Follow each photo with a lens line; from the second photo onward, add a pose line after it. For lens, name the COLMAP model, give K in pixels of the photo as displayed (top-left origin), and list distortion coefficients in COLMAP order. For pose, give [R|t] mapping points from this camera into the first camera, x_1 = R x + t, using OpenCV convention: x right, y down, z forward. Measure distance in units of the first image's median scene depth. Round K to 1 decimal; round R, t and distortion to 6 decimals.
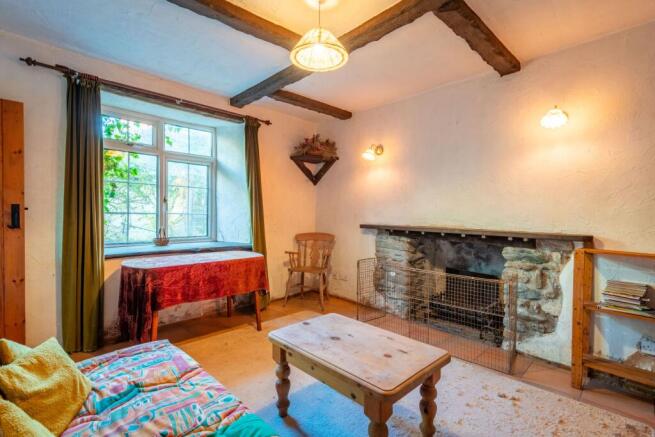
lens RADIAL K [[320.7, 0, 327.2], [0, 320.7, 216.0], [0, 0, 1]] dist [0.006093, -0.000076]
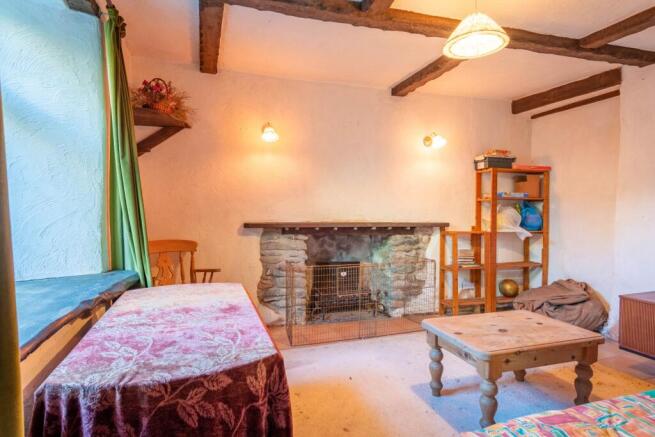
lens RADIAL K [[360.0, 0, 325.7], [0, 360.0, 219.4], [0, 0, 1]] dist [0.022028, -0.004526]
pose [[0.426360, -0.038623, 0.903728, -0.677277], [0.006139, 0.999189, 0.039806, -0.018420], [-0.904533, -0.011424, 0.426252, 0.538521]]
